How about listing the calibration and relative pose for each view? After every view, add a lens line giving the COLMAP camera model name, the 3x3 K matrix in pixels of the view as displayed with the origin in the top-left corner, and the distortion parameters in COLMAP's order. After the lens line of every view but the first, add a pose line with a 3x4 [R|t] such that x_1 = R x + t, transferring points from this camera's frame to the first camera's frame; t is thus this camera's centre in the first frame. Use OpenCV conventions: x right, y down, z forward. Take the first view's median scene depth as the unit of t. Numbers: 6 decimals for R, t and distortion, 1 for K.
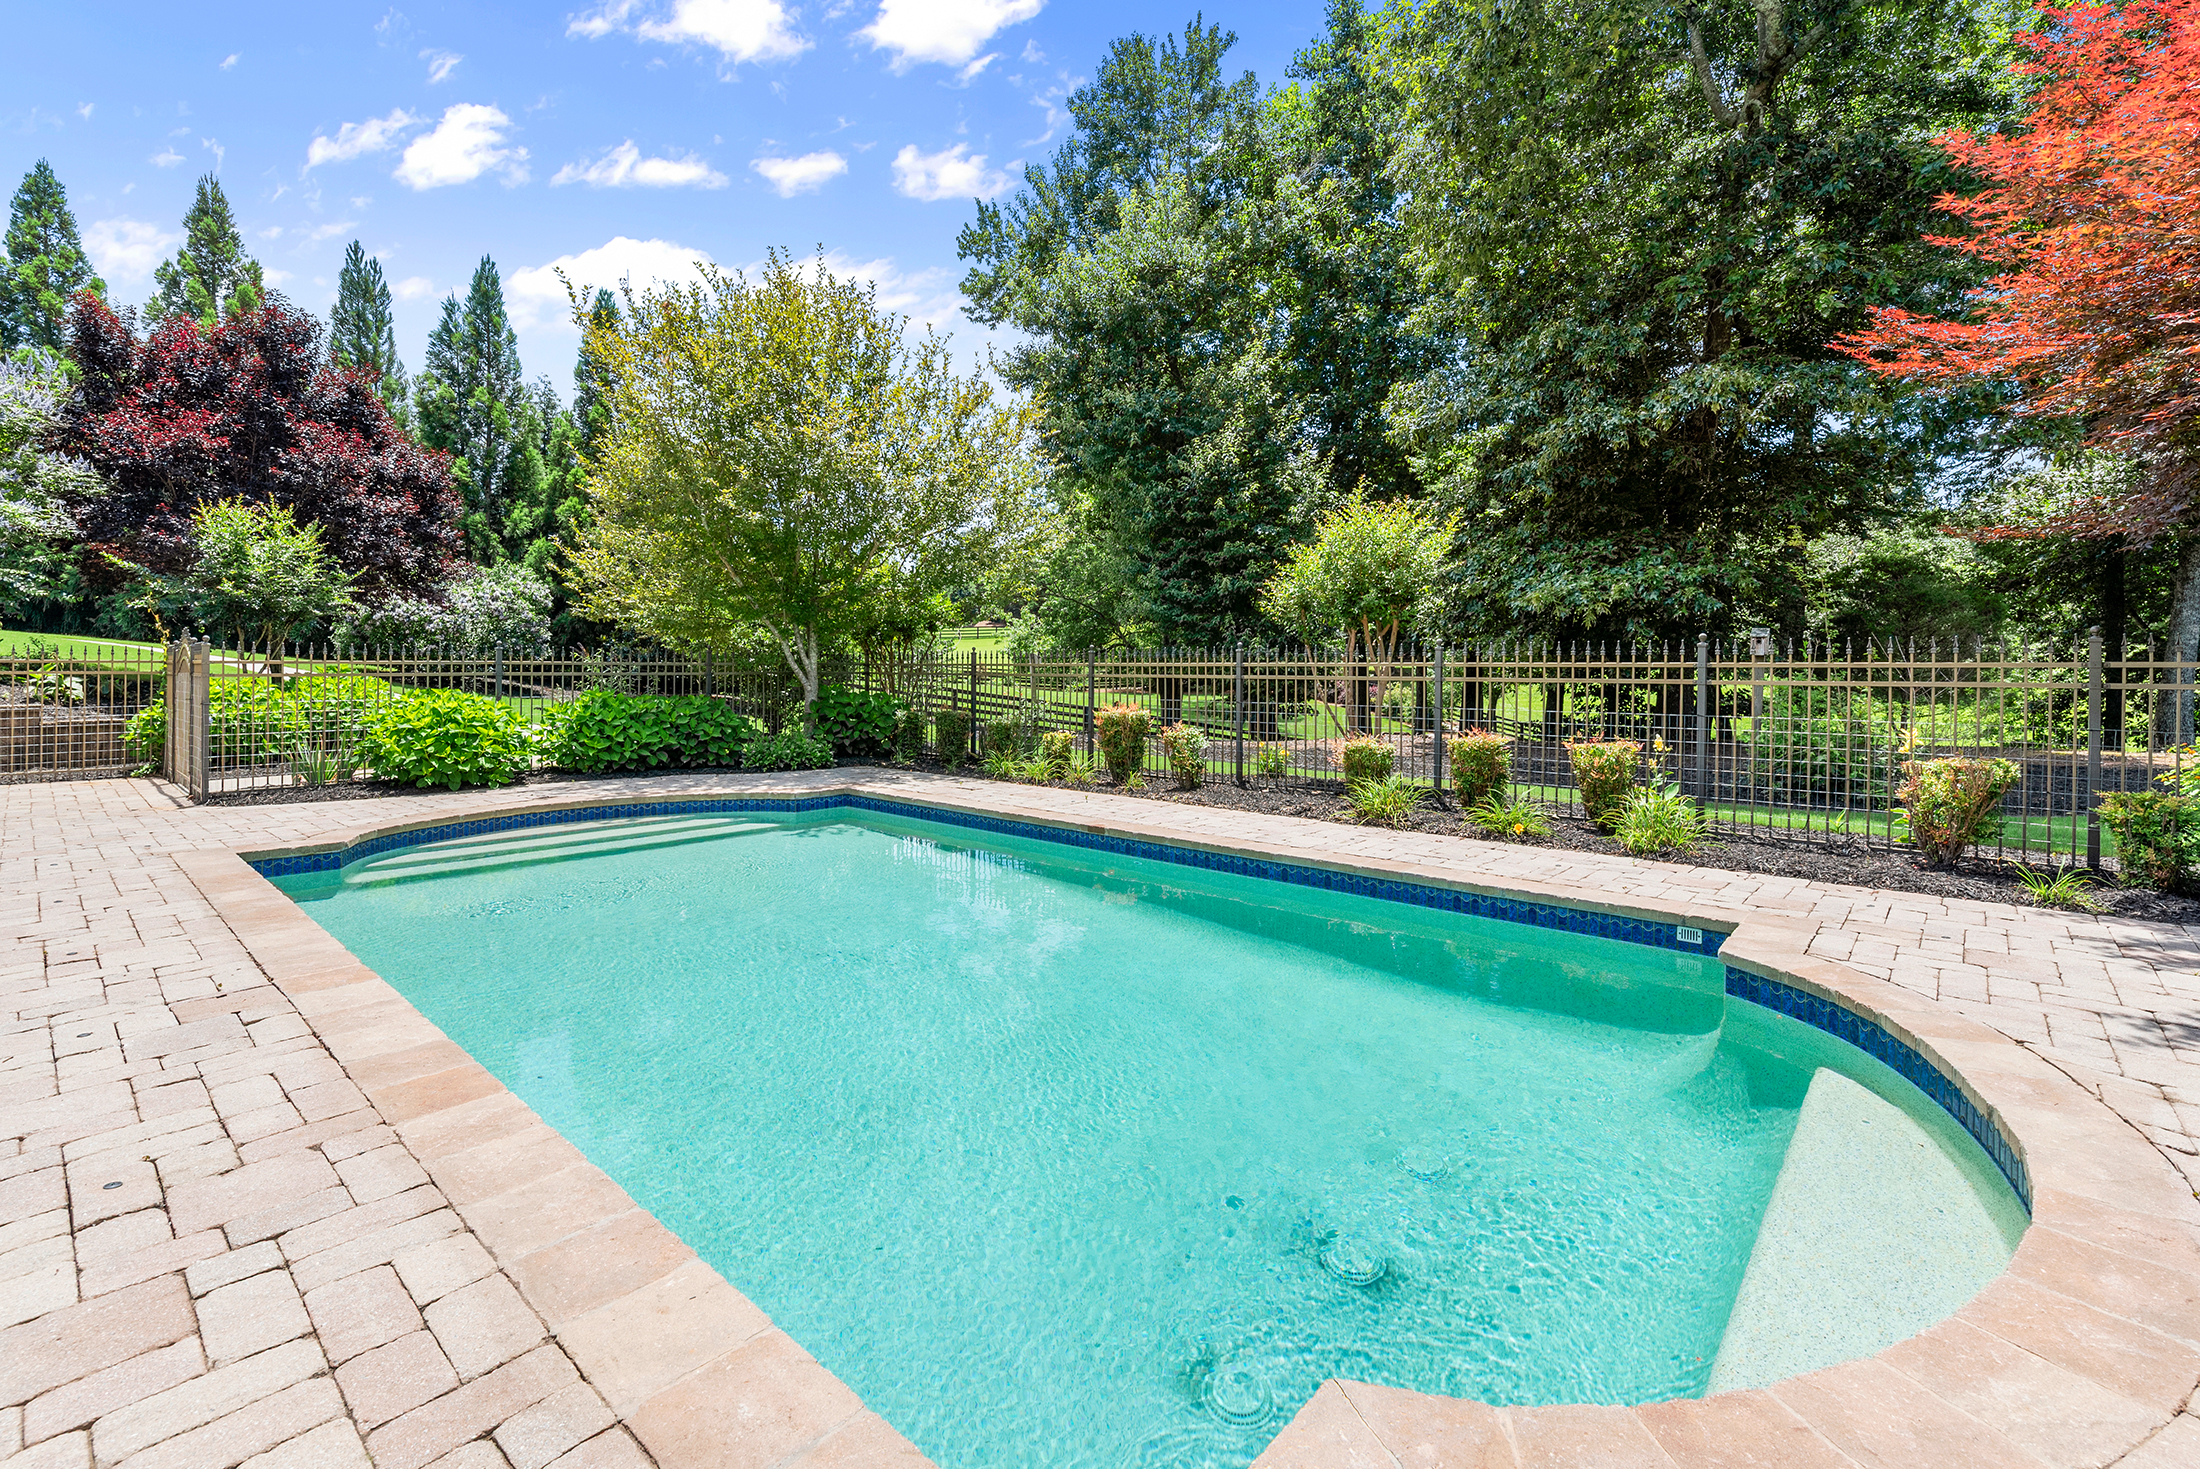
lens RADIAL K [[960.7, 0, 1100.7], [0, 960.7, 663.6], [0, 0, 1]] dist [0.001052, -0.000206]
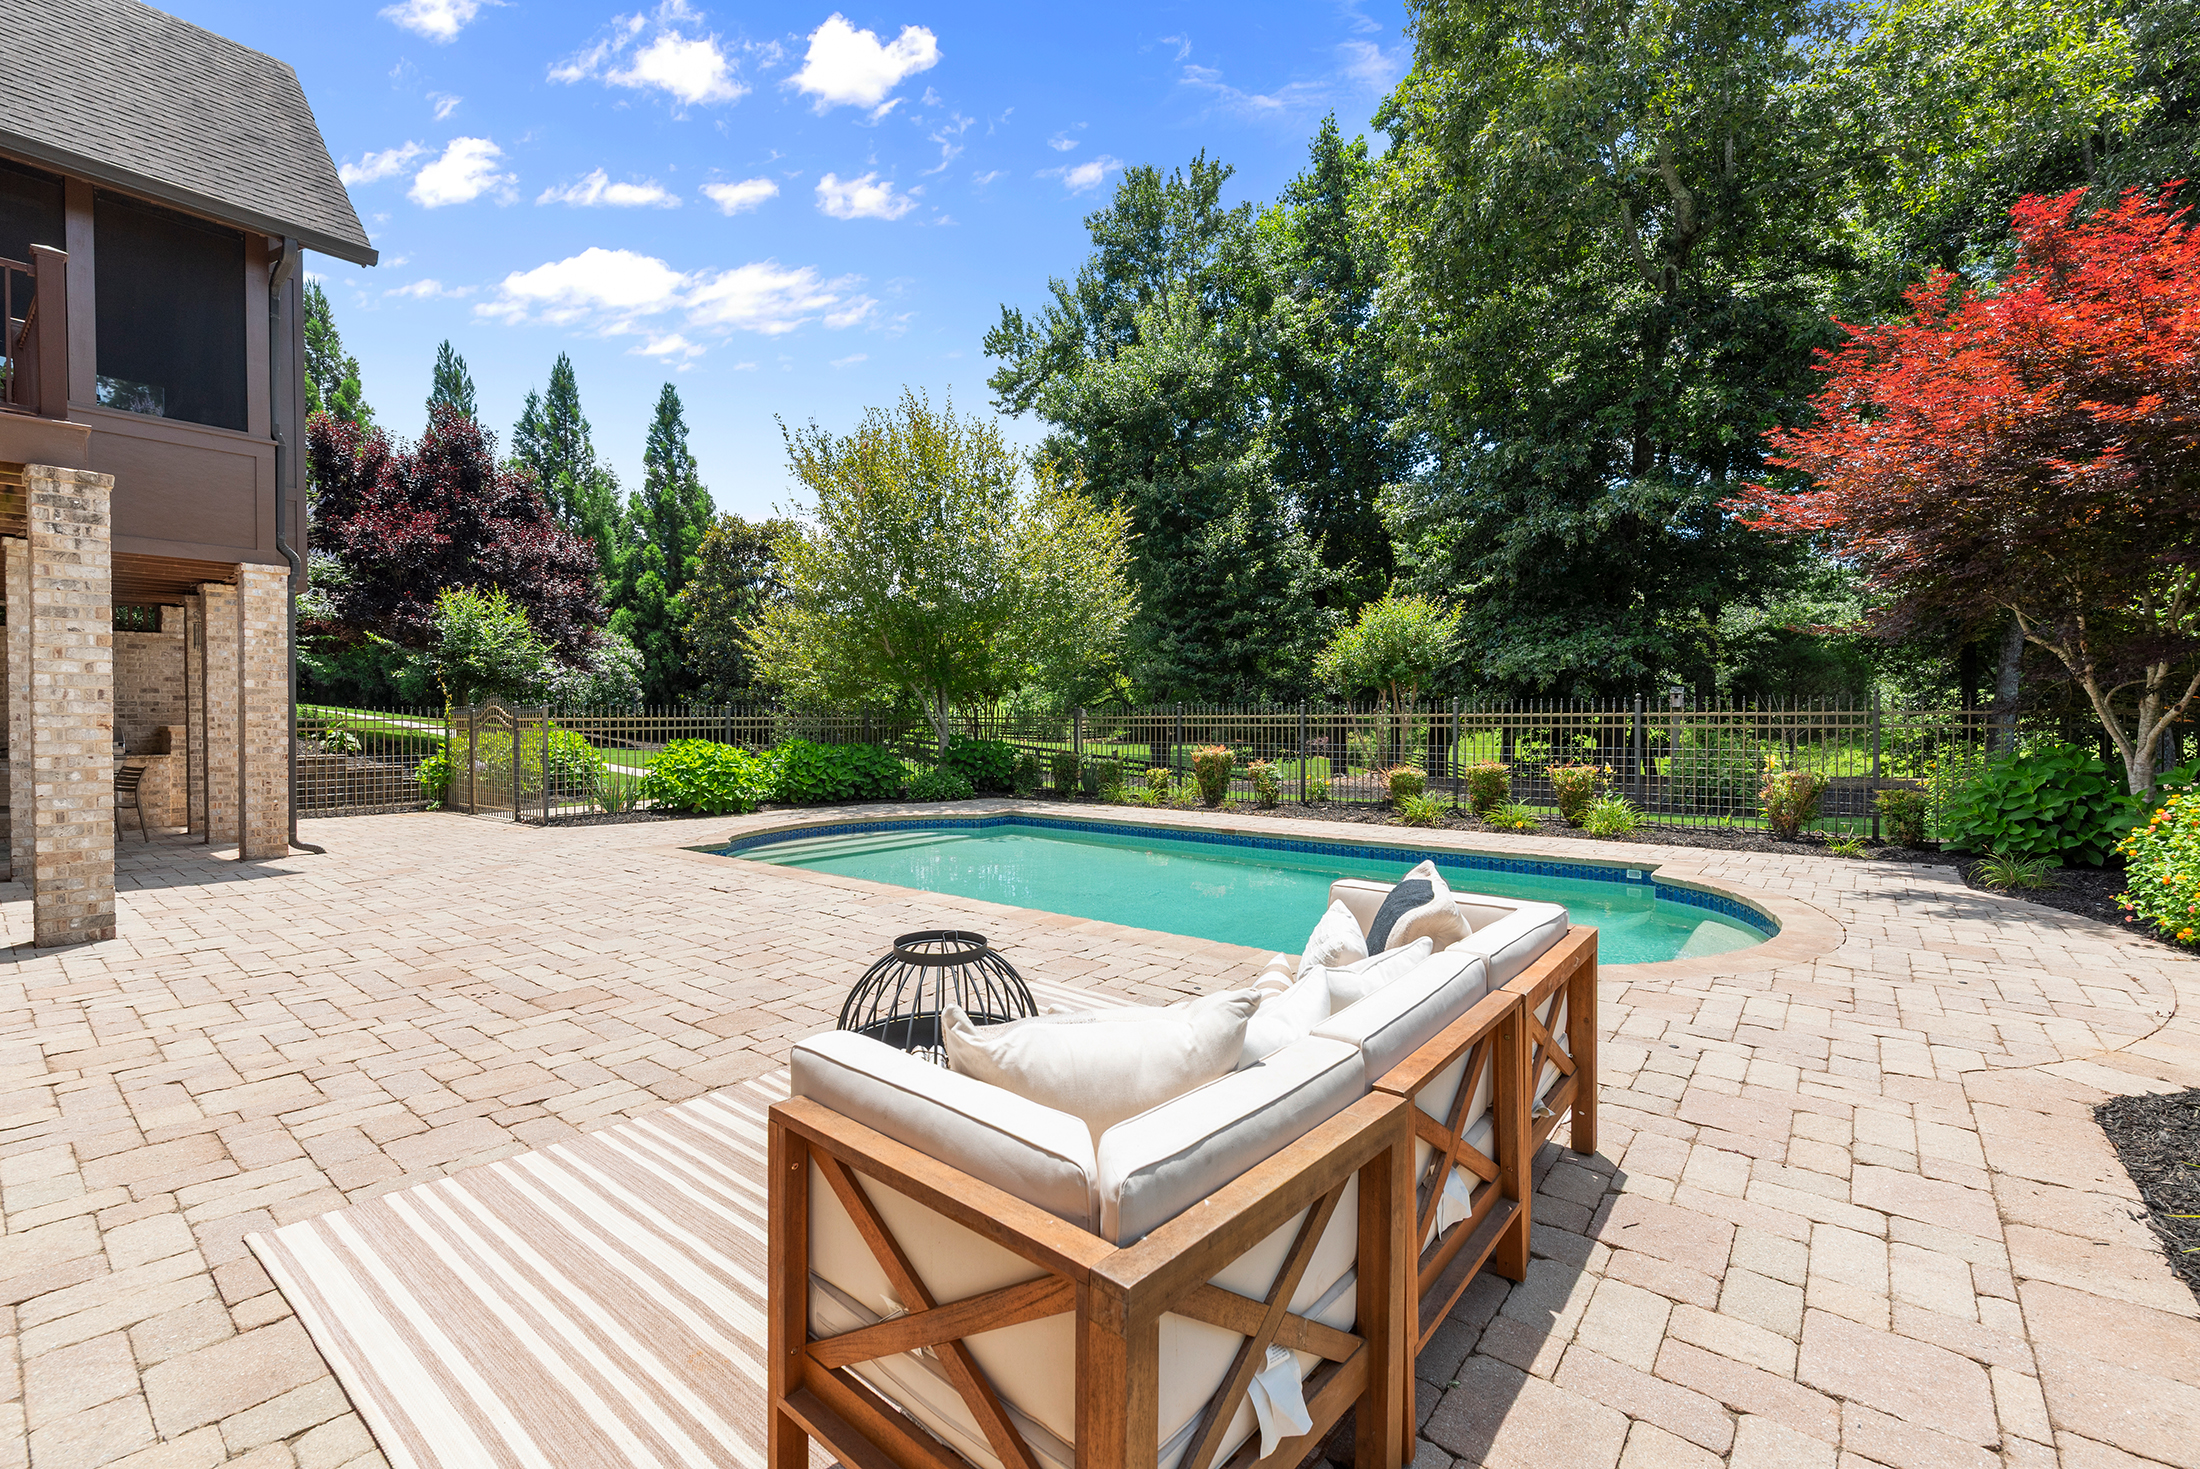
lens RADIAL K [[938.2, 0, 1096.6], [0, 938.2, 717.5], [0, 0, 1]] dist [0.000285, 0.000066]
pose [[0.999058, -0.006894, 0.042835, -0.086702], [0.006823, 0.999975, 0.001810, -0.000654], [-0.042846, -0.001516, 0.999081, -0.131689]]
